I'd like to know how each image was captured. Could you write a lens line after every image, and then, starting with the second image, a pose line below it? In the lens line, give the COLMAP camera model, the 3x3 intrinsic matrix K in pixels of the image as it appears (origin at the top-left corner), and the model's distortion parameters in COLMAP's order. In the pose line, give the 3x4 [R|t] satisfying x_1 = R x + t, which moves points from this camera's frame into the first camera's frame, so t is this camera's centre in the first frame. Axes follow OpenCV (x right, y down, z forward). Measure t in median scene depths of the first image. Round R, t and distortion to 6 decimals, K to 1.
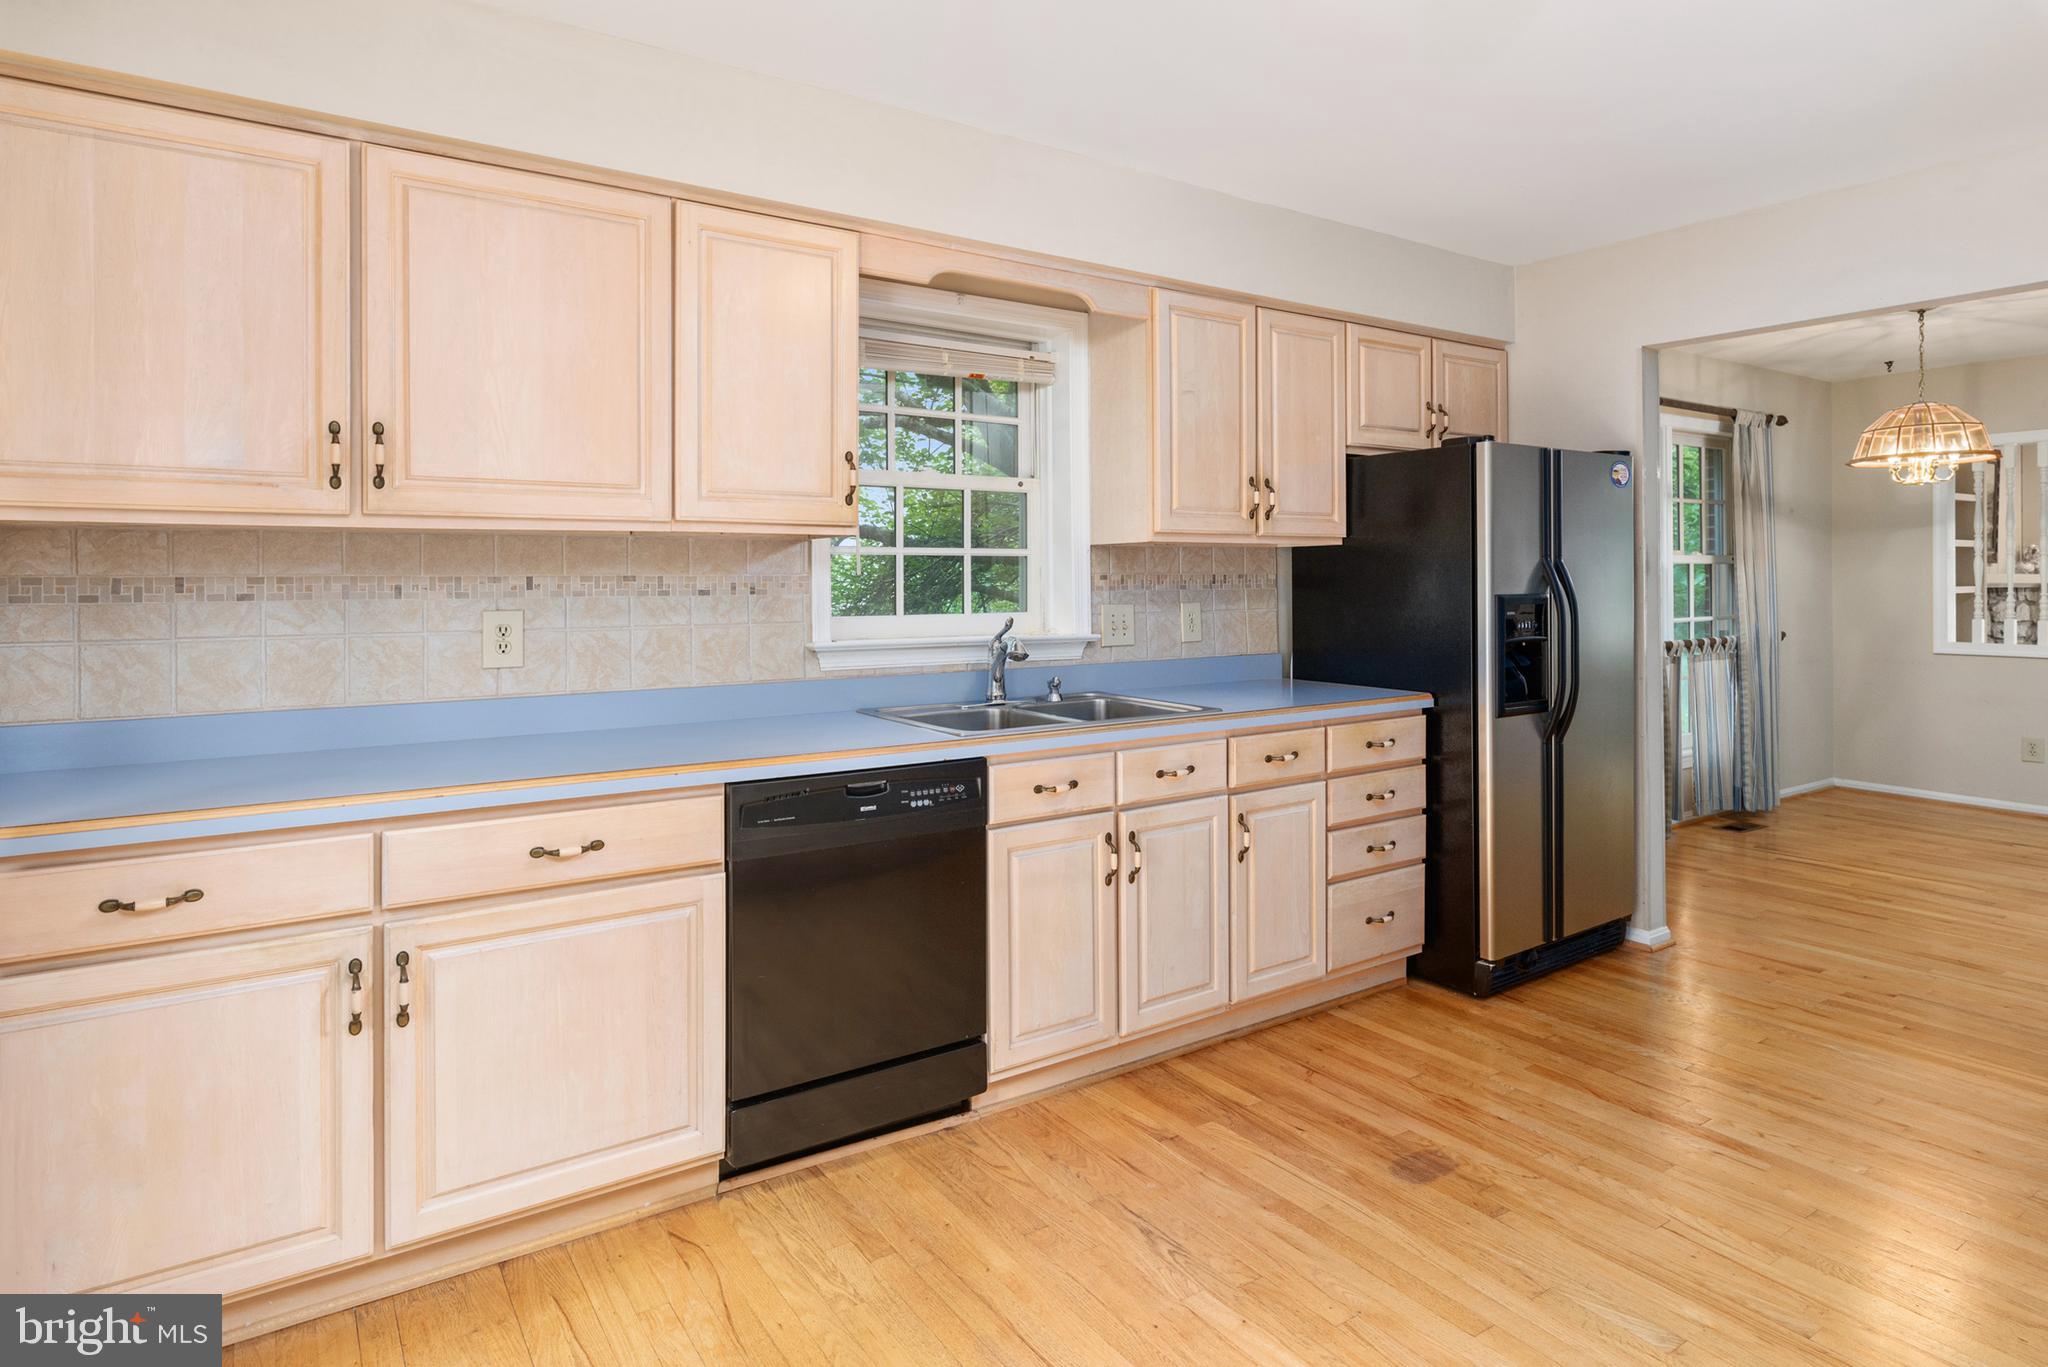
lens RADIAL K [[1088.8, 0, 1068.6], [0, 1088.8, 581.4], [0, 0, 1]] dist [0.000127, -0.001428]
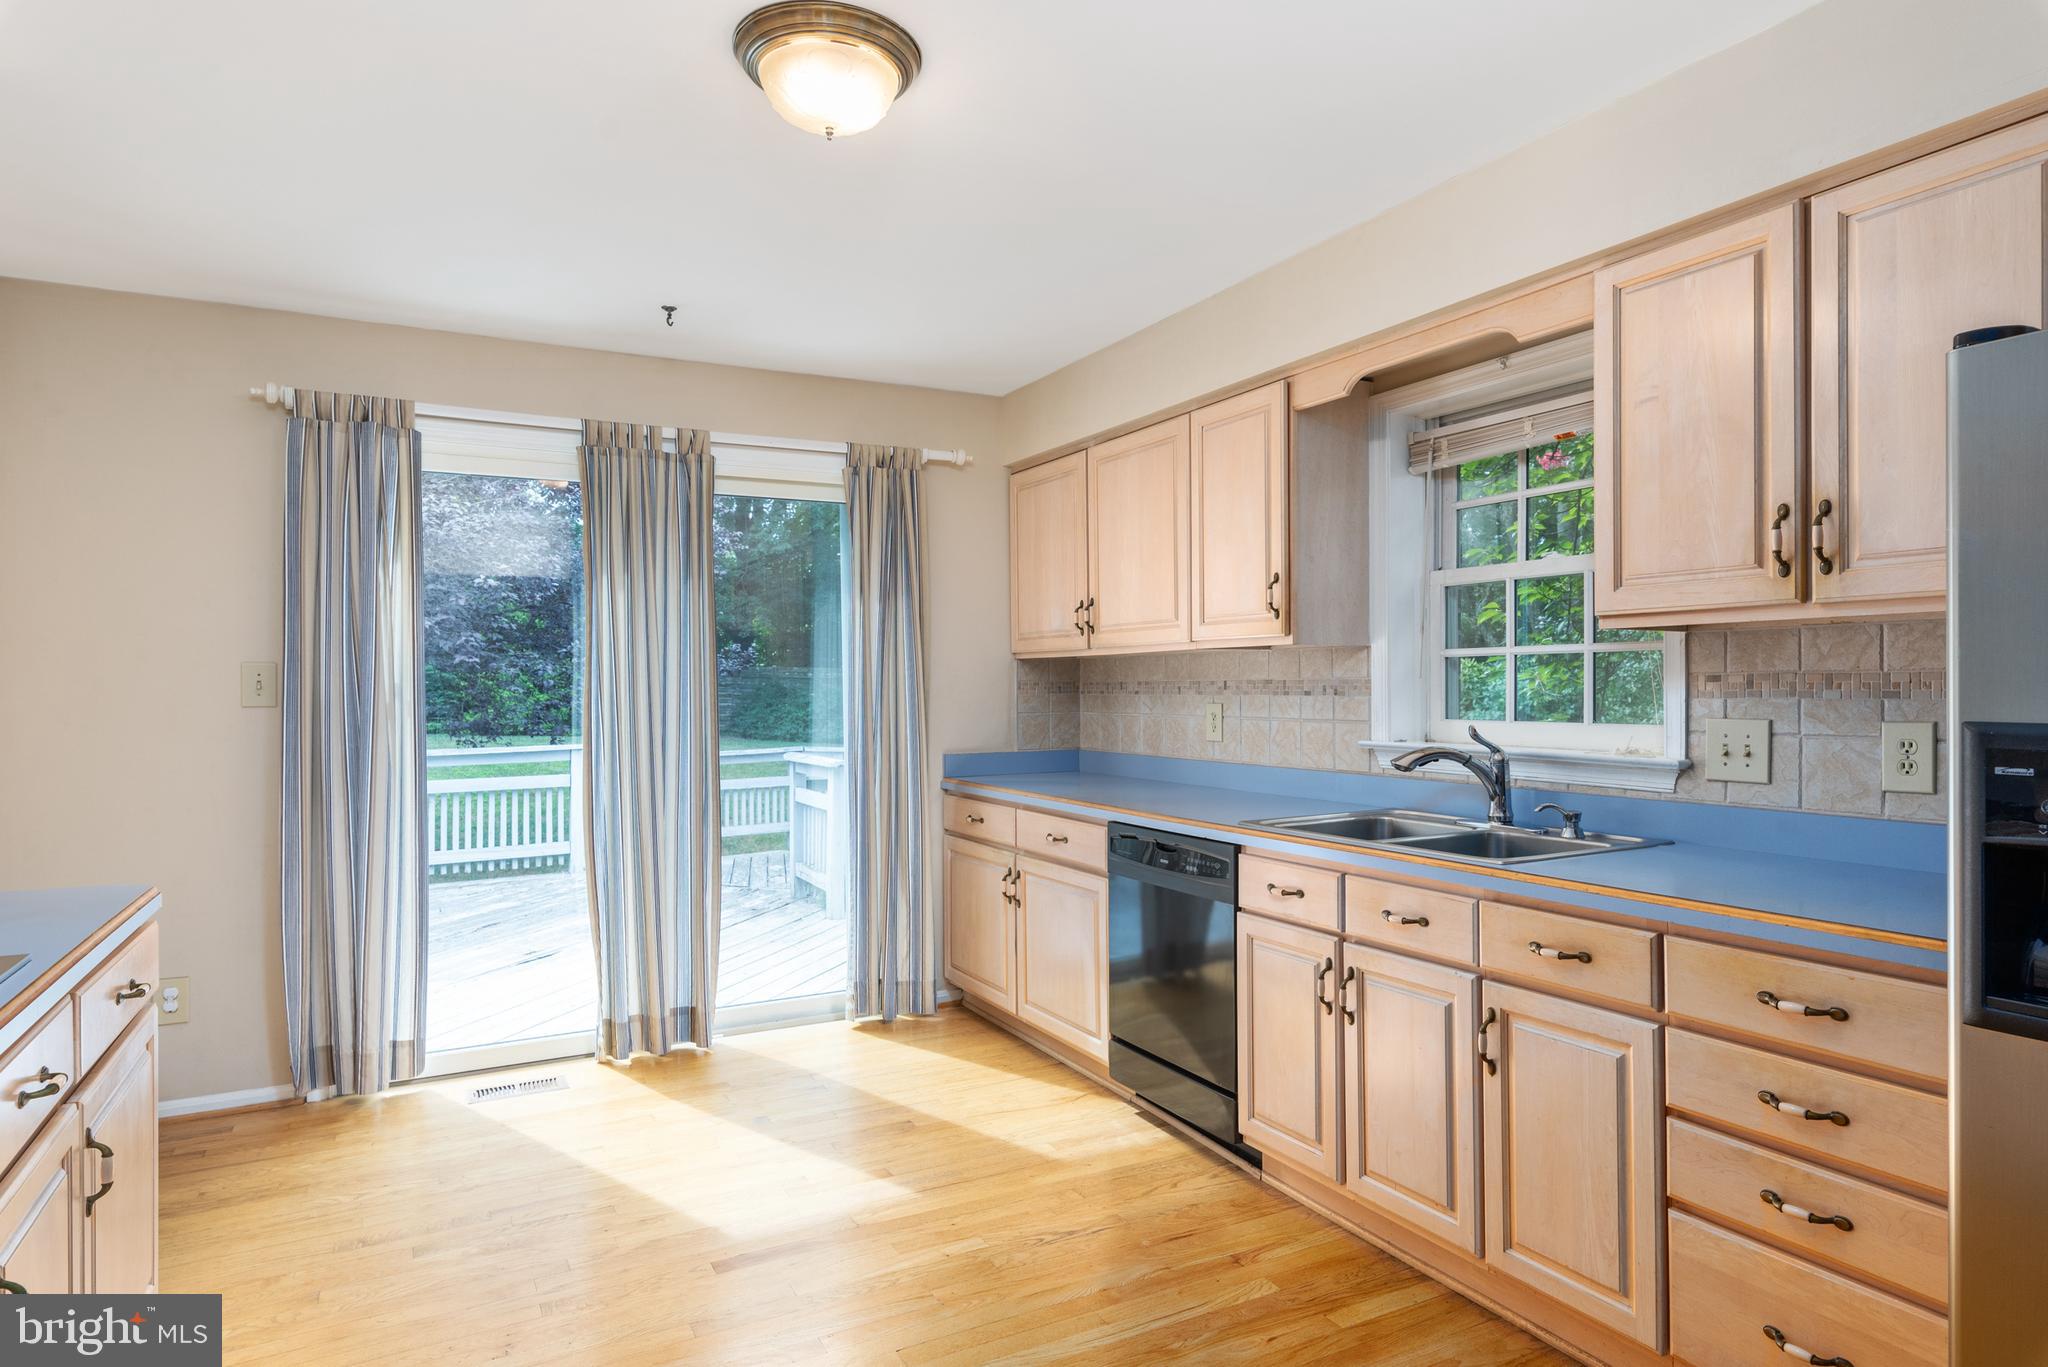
lens RADIAL K [[1239.5, 0, 1036.5], [0, 1239.5, 684.1], [0, 0, 1]] dist [0.010037, 0.001348]
pose [[-0.111007, 0.006230, -0.993800, 1.070881], [0.008423, 0.999950, 0.005328, -0.009874], [0.993784, -0.007780, -0.111054, 0.838259]]
